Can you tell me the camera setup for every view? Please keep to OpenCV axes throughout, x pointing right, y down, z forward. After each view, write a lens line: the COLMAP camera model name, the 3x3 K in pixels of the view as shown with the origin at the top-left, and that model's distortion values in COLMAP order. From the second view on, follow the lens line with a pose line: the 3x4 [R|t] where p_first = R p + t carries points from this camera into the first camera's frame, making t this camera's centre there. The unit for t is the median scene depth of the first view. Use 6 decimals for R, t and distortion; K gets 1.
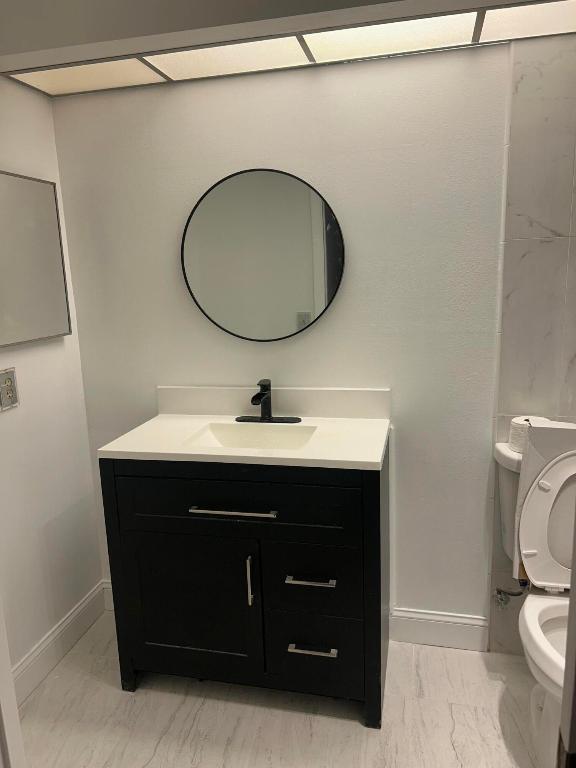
lens RADIAL K [[583.6, 0, 287.8], [0, 583.6, 382.7], [0, 0, 1]] dist [0.014843, 0.001211]
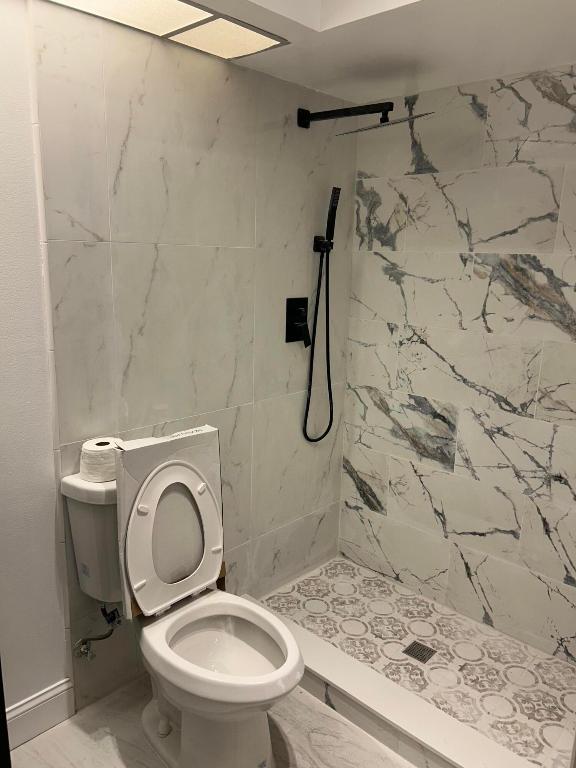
lens RADIAL K [[583.6, 0, 288.6], [0, 583.6, 387.2], [0, 0, 1]] dist [0.014843, 0.001211]
pose [[0.501782, -0.140039, 0.853583, -0.199039], [0.123455, 0.988300, 0.089568, -0.066797], [-0.856139, 0.060436, 0.513199, 0.282122]]
